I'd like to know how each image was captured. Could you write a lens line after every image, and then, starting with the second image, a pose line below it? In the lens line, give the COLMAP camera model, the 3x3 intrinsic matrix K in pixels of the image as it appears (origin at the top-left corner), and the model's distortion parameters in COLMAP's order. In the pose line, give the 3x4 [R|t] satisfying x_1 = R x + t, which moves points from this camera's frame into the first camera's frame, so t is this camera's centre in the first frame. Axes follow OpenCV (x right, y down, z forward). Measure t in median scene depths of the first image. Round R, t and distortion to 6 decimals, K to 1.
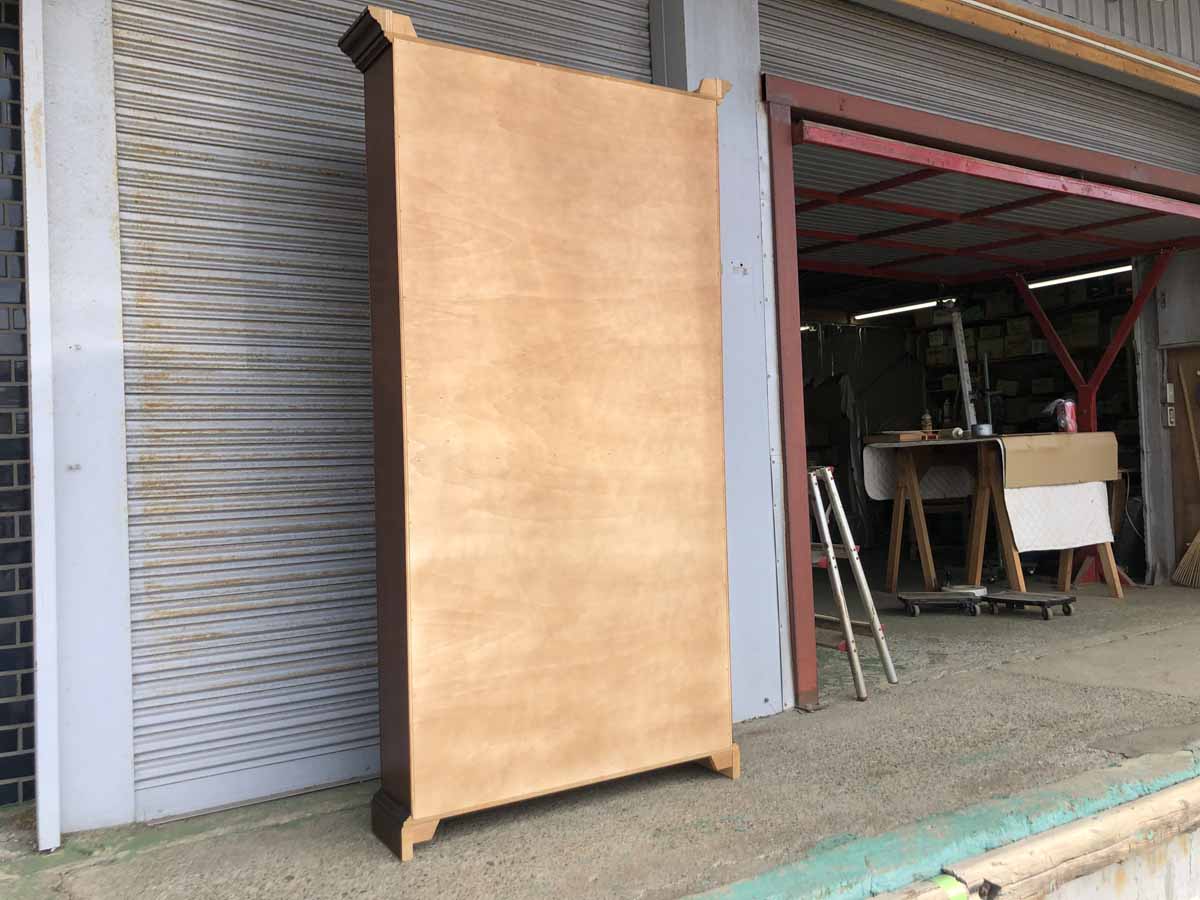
lens RADIAL K [[987.5, 0, 581.1], [0, 987.5, 444.7], [0, 0, 1]] dist [0.014949, 0.002407]
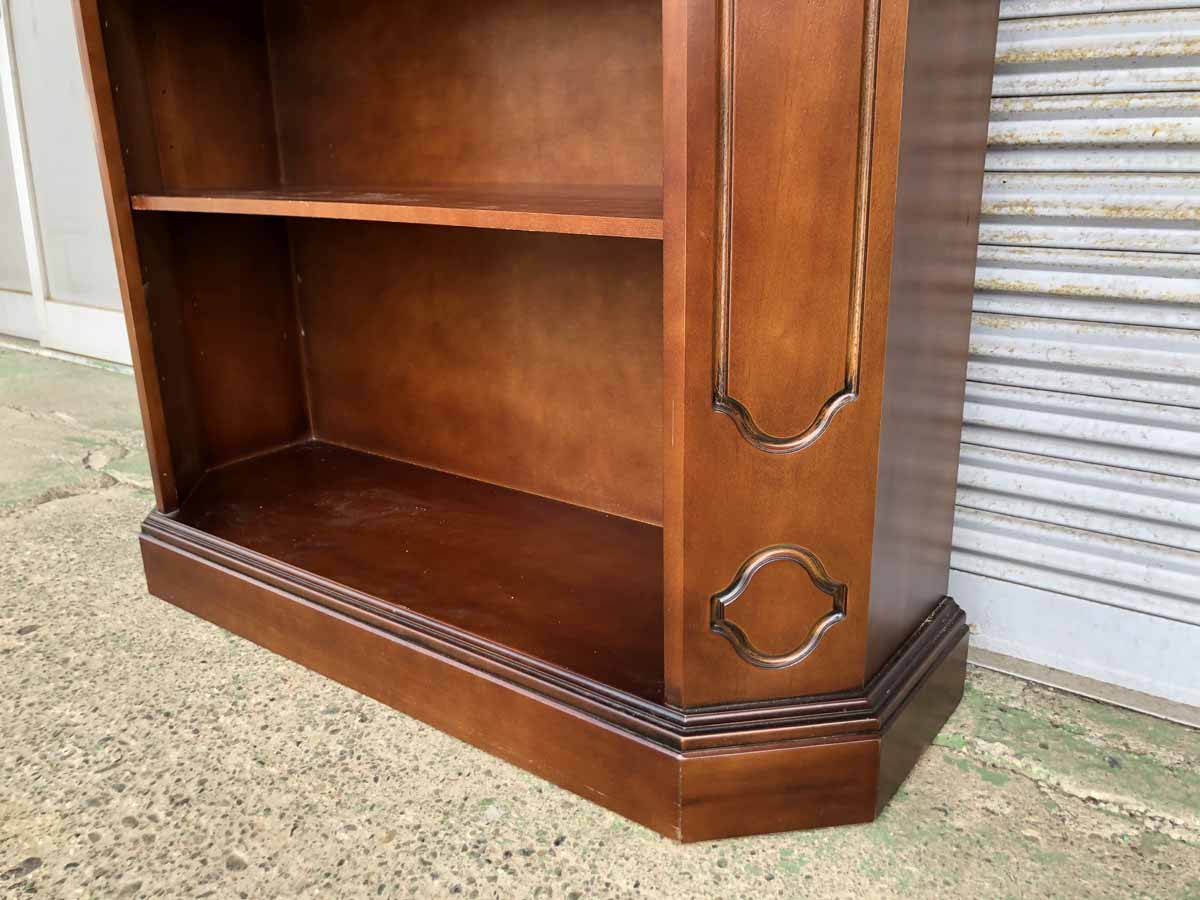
lens RADIAL K [[987.5, 0, 596.6], [0, 987.5, 440.9], [0, 0, 1]] dist [0.014949, 0.002407]
pose [[0.395808, 0.290327, -0.871232, 0.200141], [-0.000045, 0.948717, 0.316127, 0.150683], [0.918333, -0.125087, 0.375523, 0.902739]]
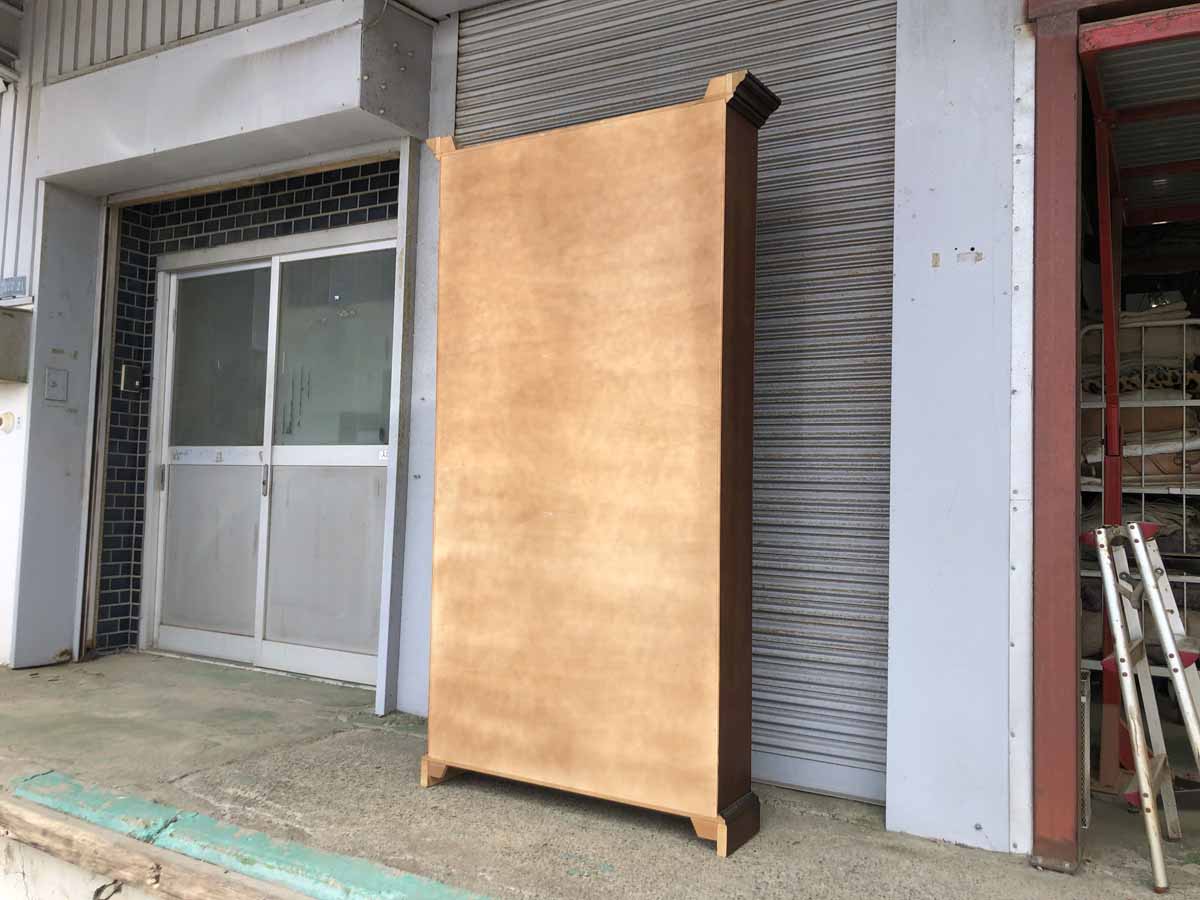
lens RADIAL K [[987.5, 0, 596.0], [0, 987.5, 442.4], [0, 0, 1]] dist [0.014949, 0.002407]
pose [[0.462277, 0.004876, -0.886722, 0.921257], [-0.026608, 0.999611, -0.008374, -0.022445], [0.886336, 0.027465, 0.462227, 0.502359]]
